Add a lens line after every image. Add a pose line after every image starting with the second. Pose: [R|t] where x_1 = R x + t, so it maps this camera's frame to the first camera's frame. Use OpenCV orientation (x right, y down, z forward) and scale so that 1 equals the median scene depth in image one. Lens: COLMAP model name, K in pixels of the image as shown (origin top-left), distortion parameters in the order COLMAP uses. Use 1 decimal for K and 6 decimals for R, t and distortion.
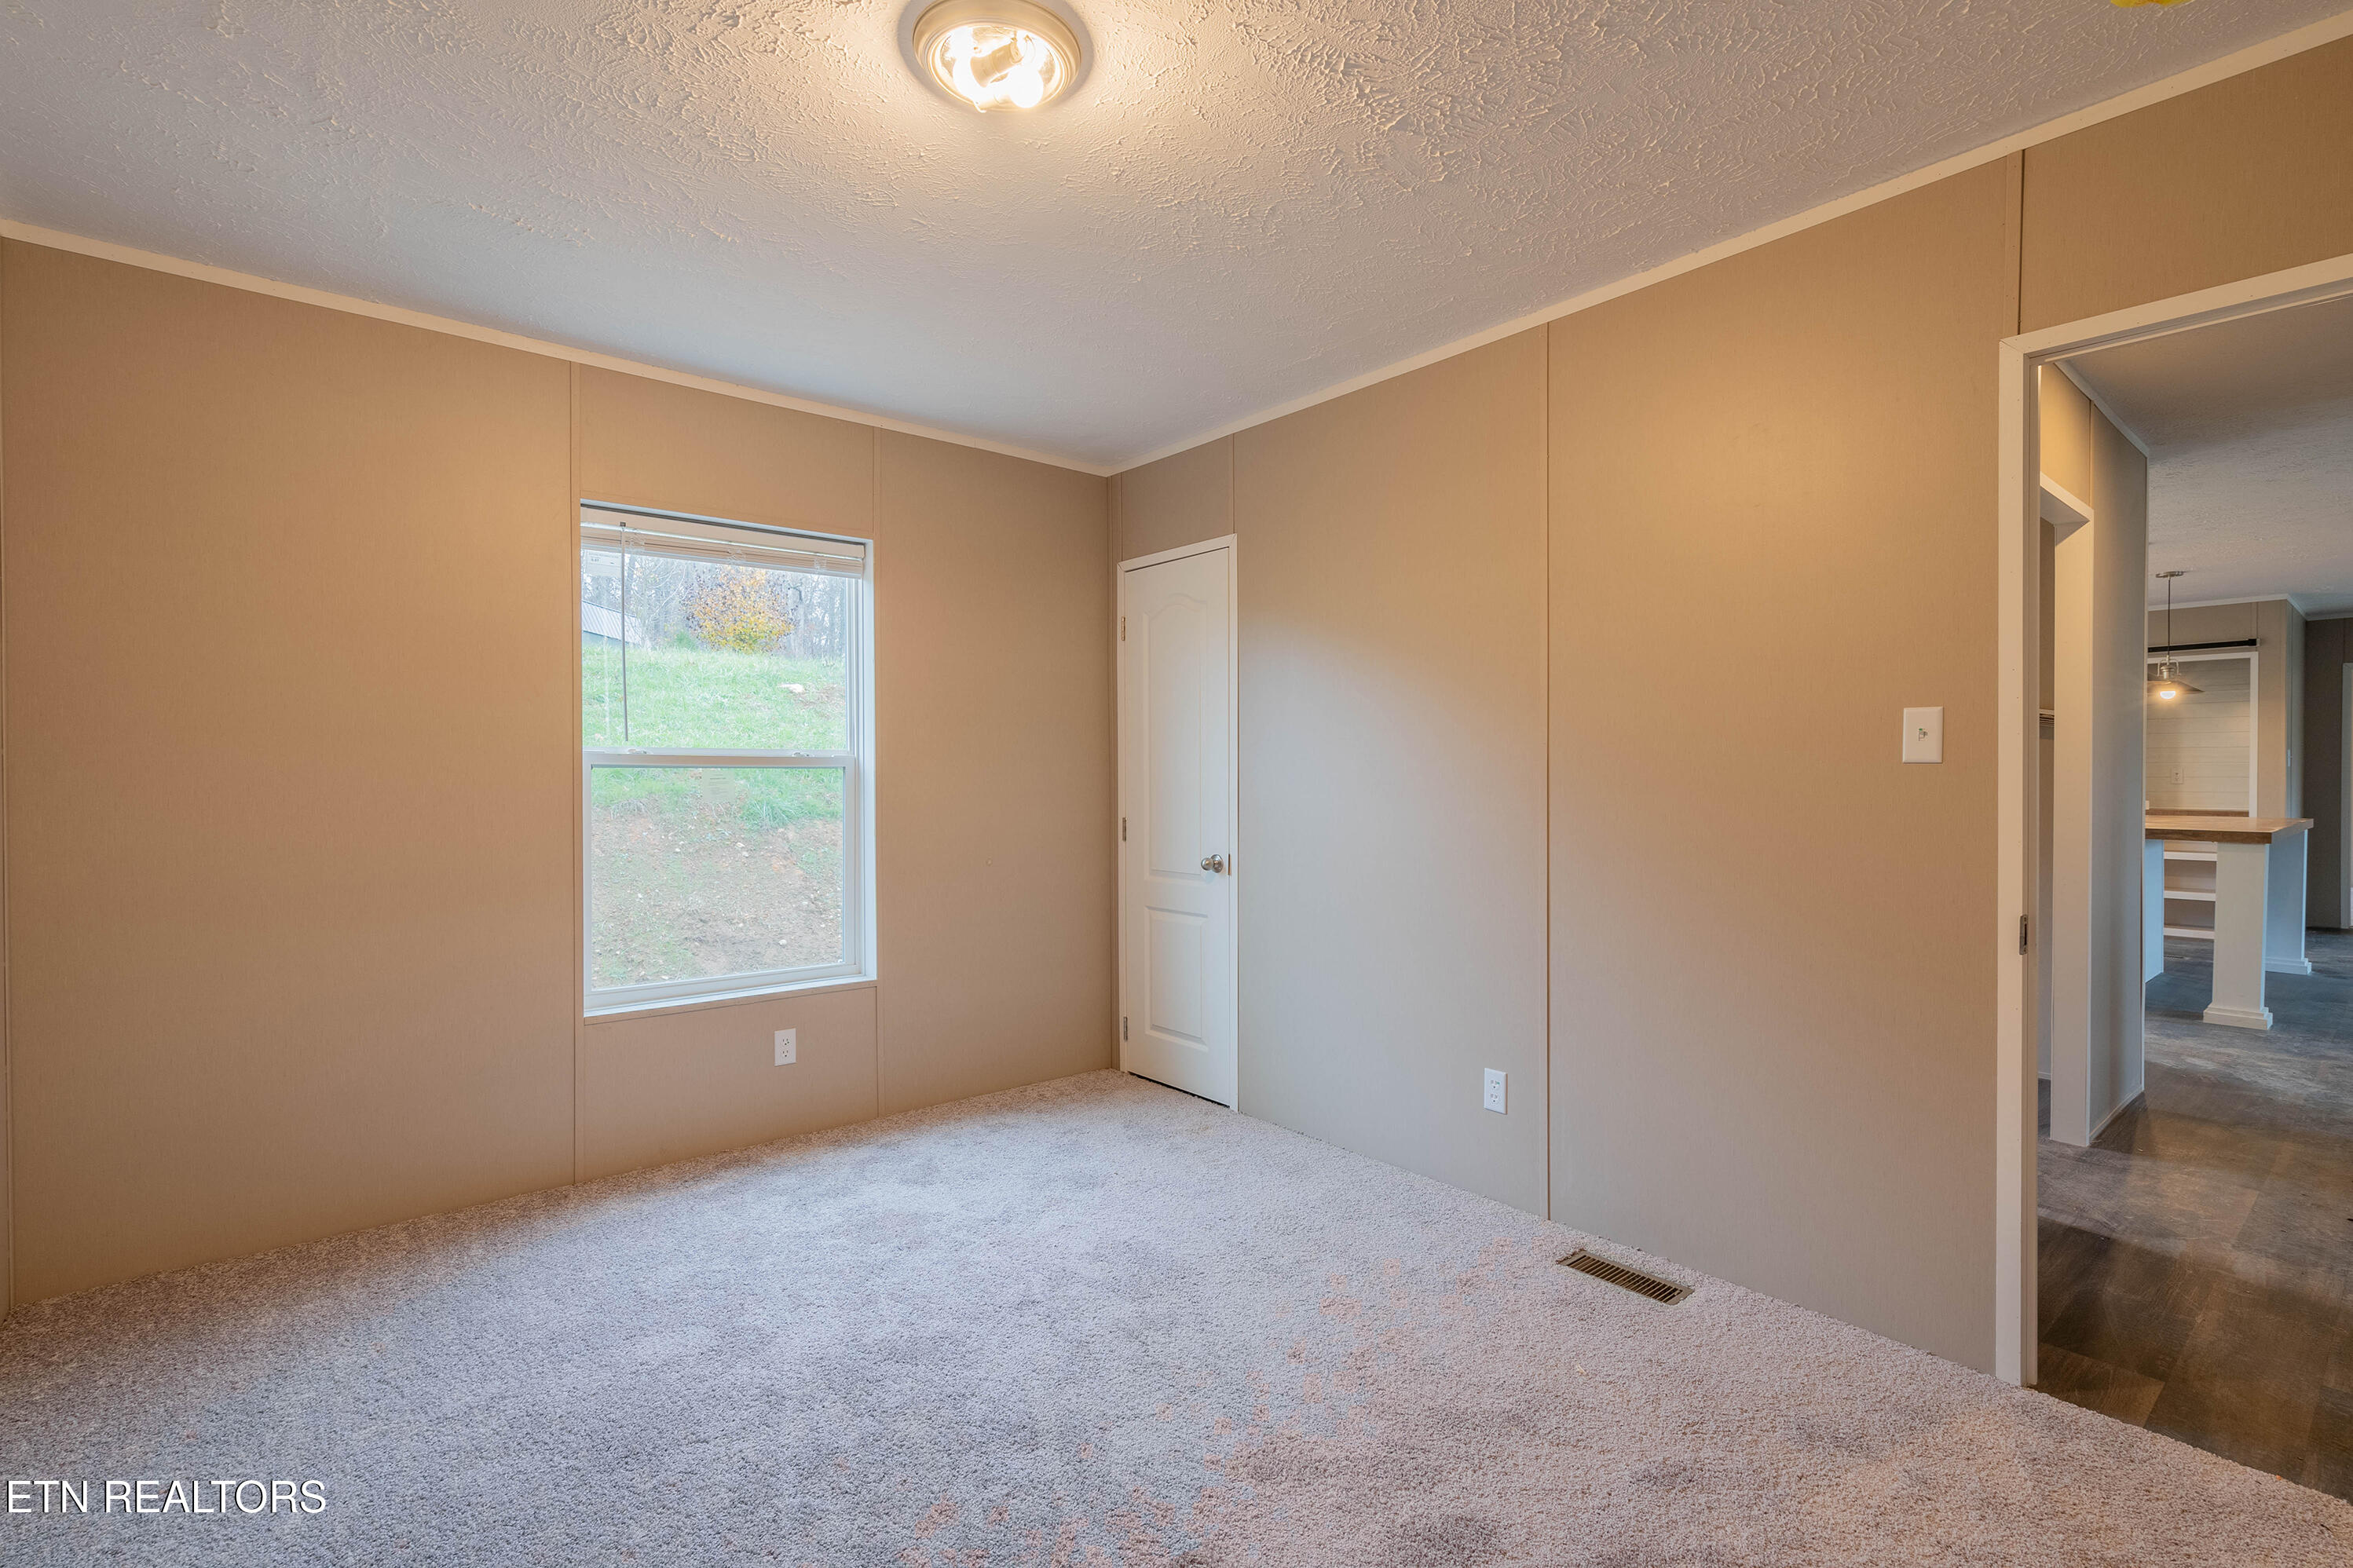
lens RADIAL K [[1096.7, 0, 1184.5], [0, 1096.7, 788.3], [0, 0, 1]] dist [-0.001146, 0.000125]
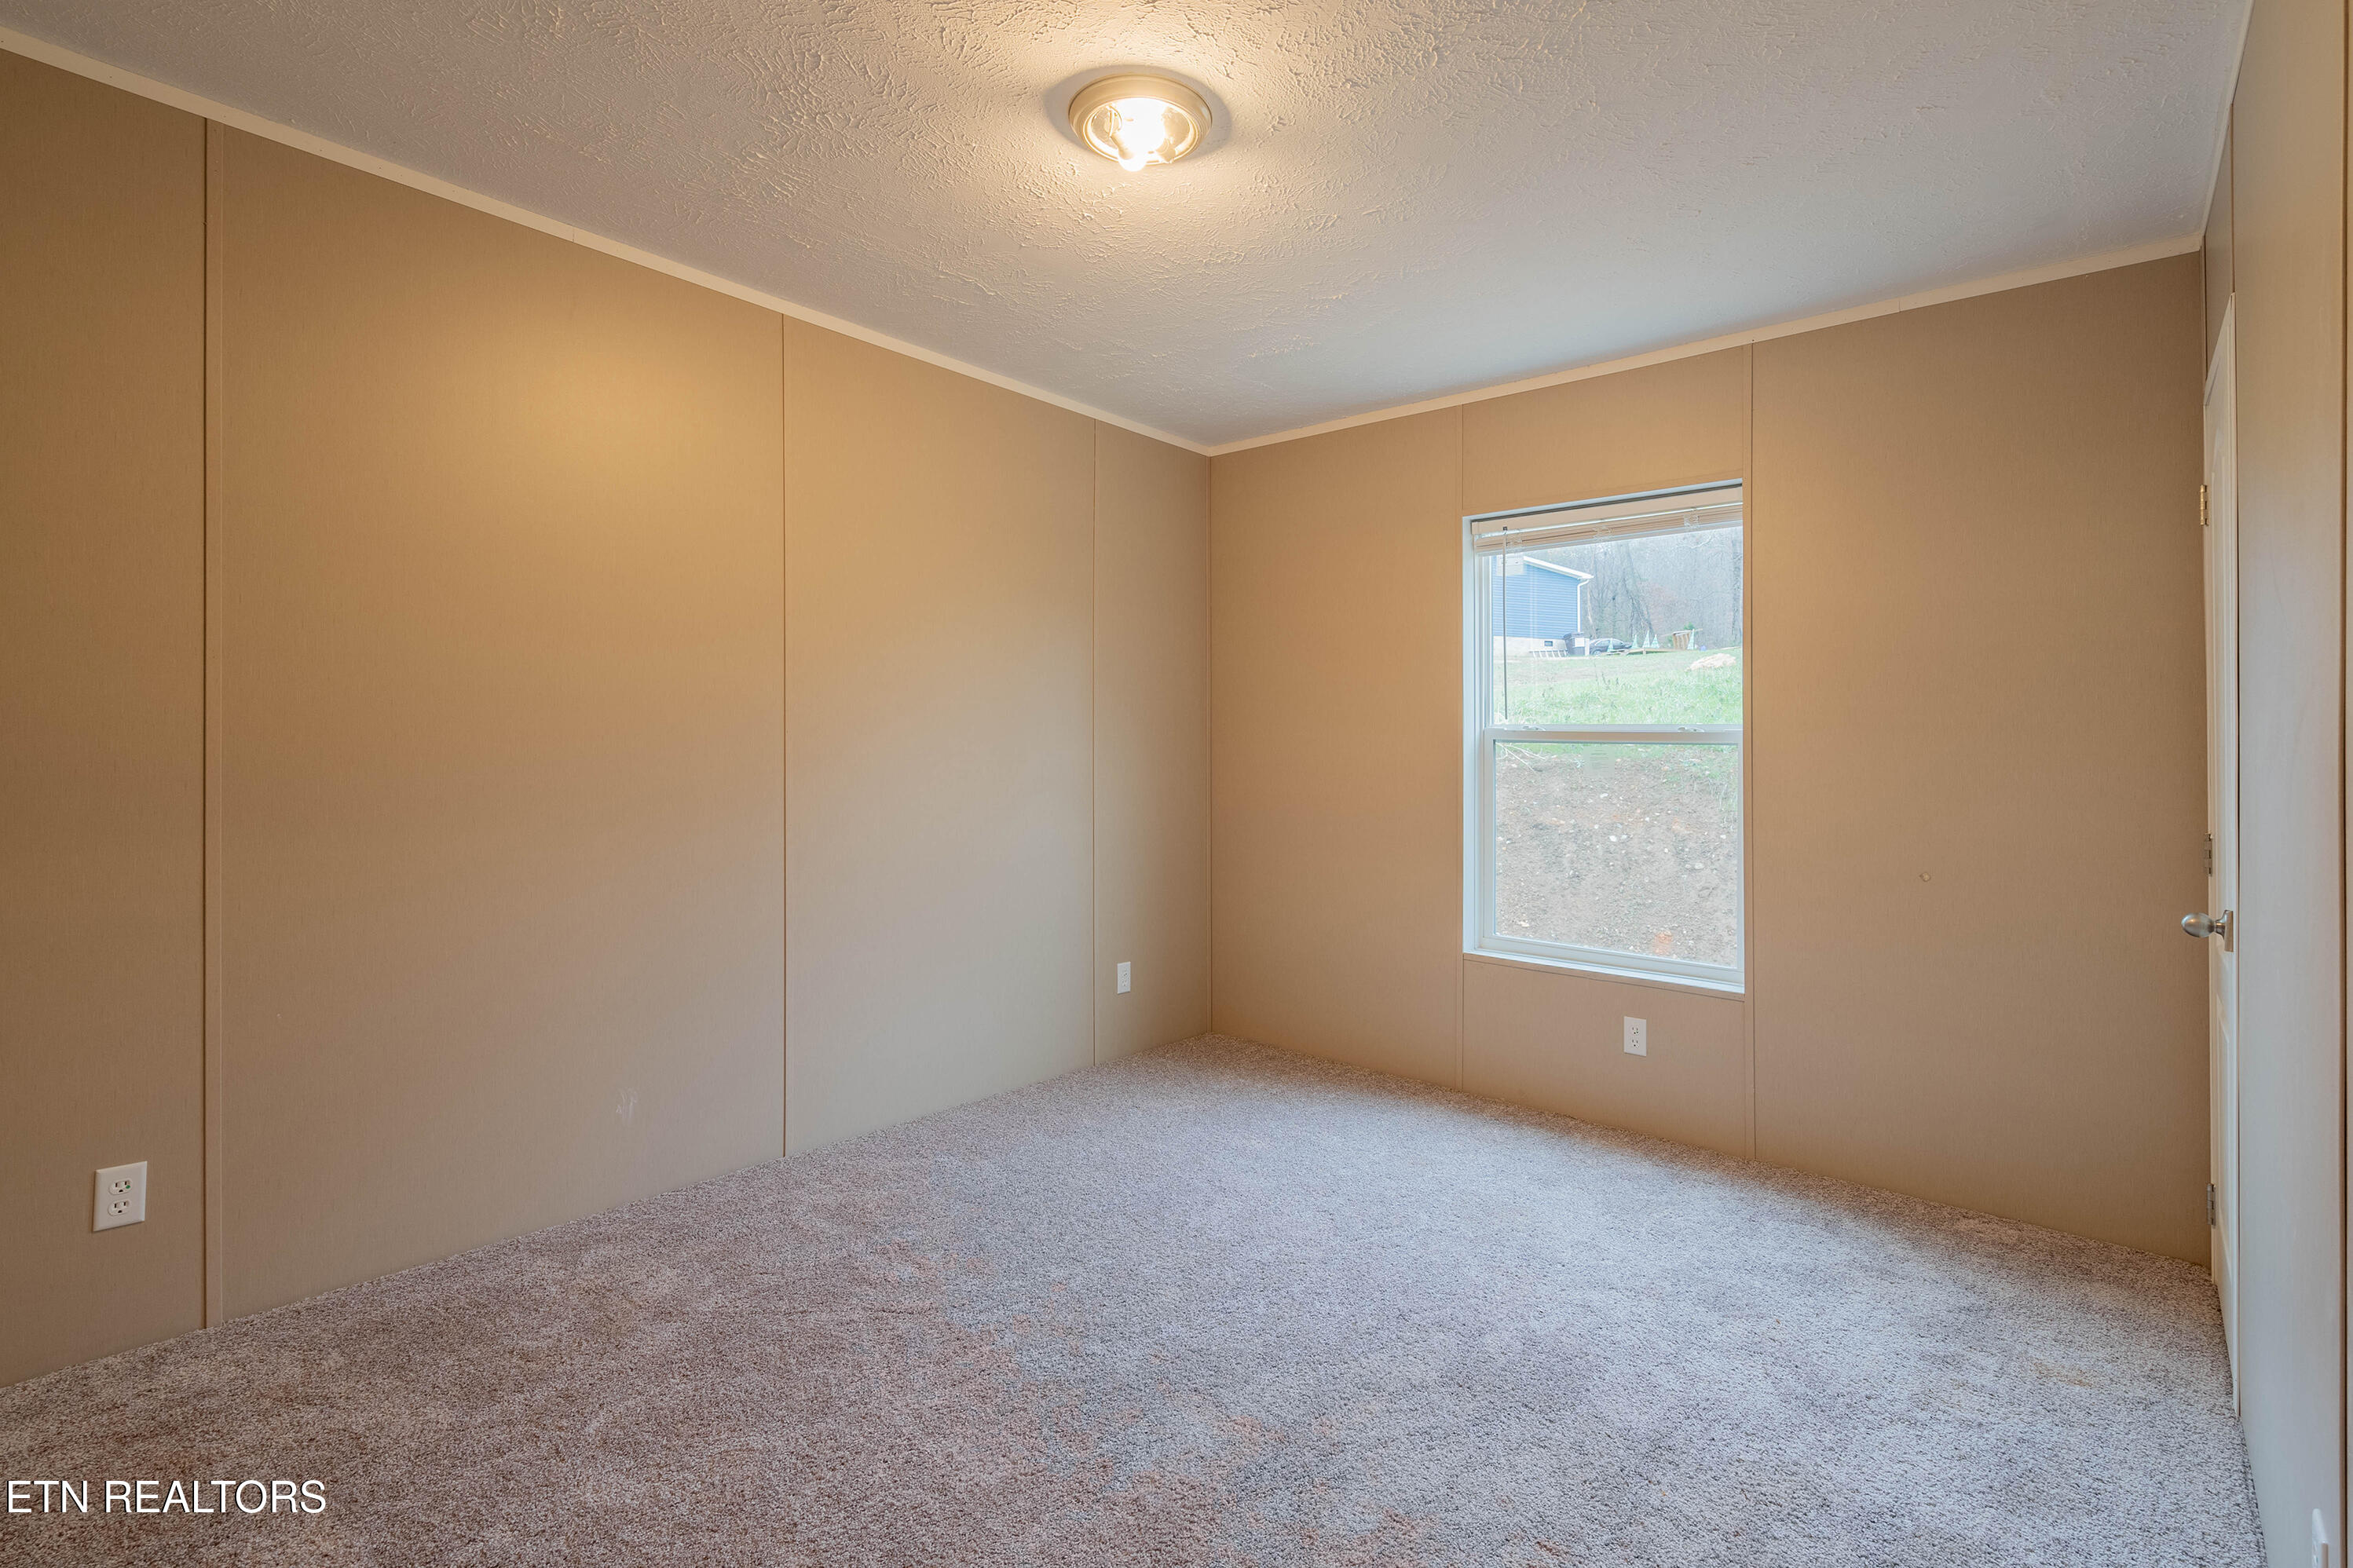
lens RADIAL K [[1096.7, 0, 1176.0], [0, 1096.7, 759.9], [0, 0, 1]] dist [-0.001146, 0.000125]
pose [[0.141170, 0.016145, -0.989854, 0.609278], [-0.021847, 0.999674, 0.013190, -0.009836], [0.989744, 0.019764, 0.141477, 0.544417]]
